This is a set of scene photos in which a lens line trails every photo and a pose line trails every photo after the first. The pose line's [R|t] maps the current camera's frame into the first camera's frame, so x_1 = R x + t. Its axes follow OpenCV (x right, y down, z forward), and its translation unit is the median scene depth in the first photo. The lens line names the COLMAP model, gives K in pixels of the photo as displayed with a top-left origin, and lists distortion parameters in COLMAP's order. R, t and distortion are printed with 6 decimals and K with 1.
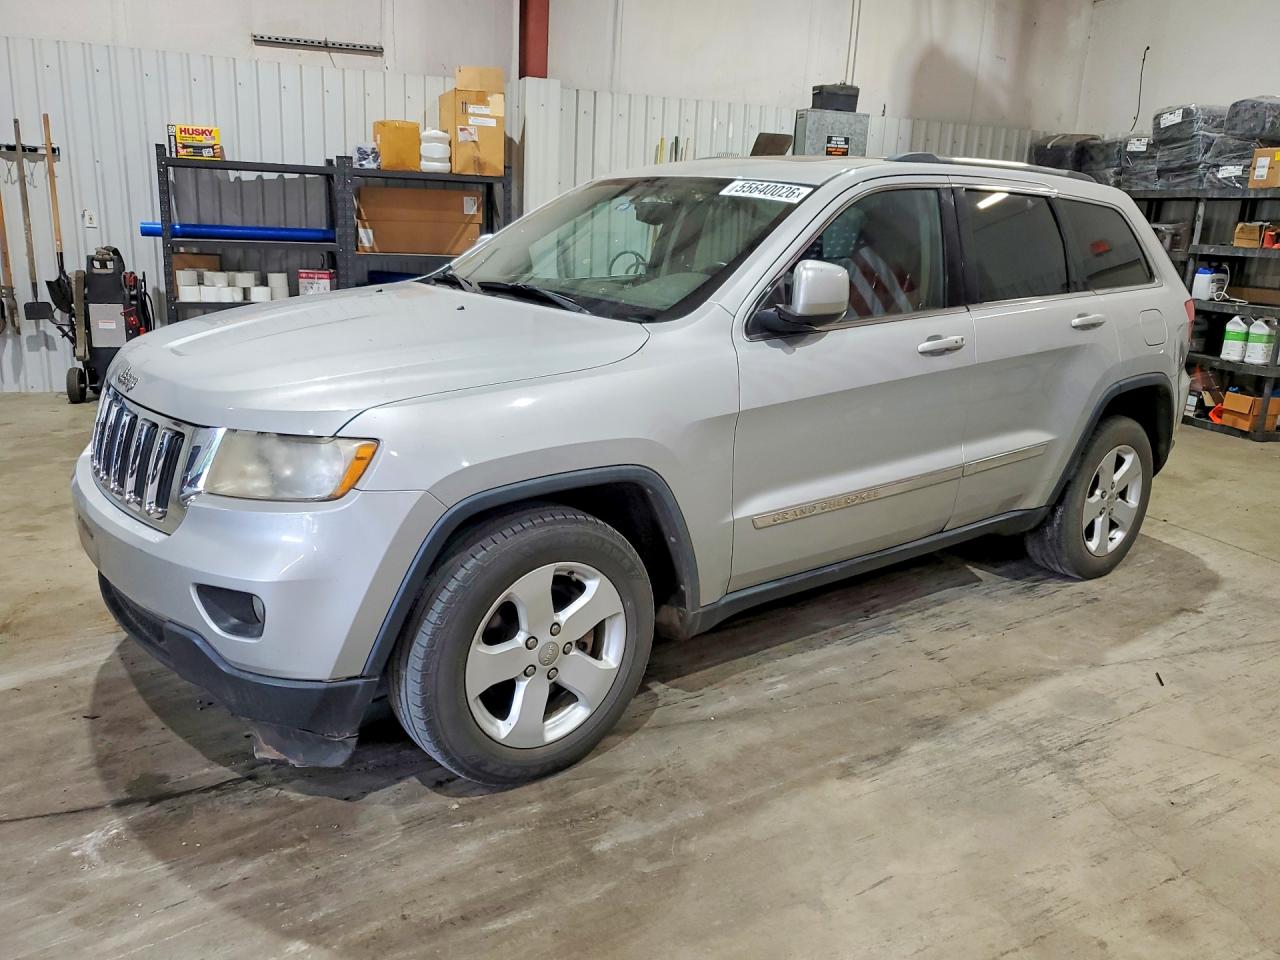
lens RADIAL K [[987.0, 0, 632.3], [0, 987.0, 473.6], [0, 0, 1]] dist [0.002179, 0.008499]
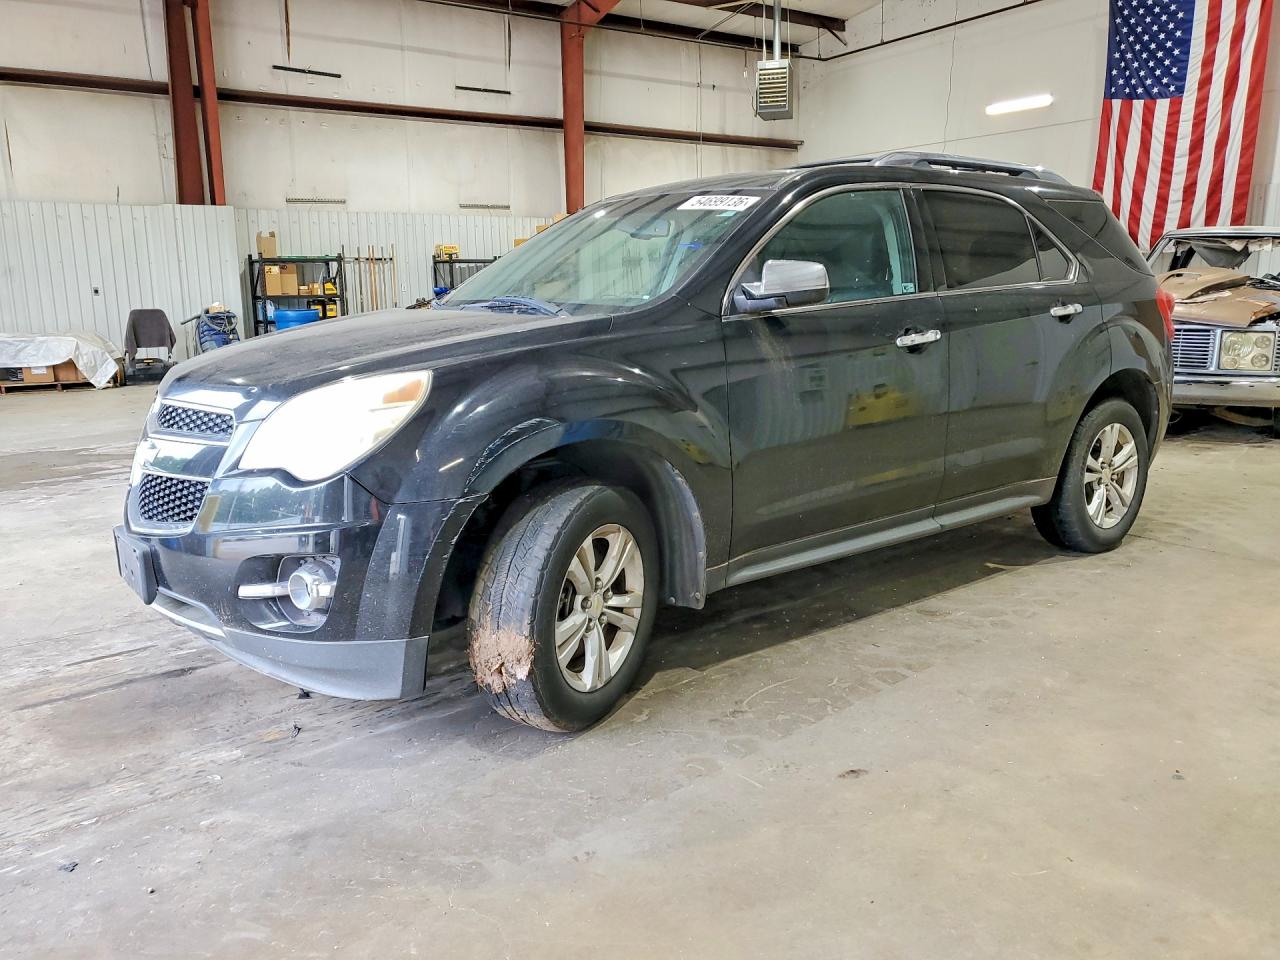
lens RADIAL K [[987.0, 0, 639.6], [0, 987.0, 486.4], [0, 0, 1]] dist [0.002179, 0.008499]
pose [[0.964655, -0.110240, 0.239347, -0.571387], [0.123161, 0.991594, -0.039667, 0.323715], [-0.232962, 0.067743, 0.970123, -1.192458]]
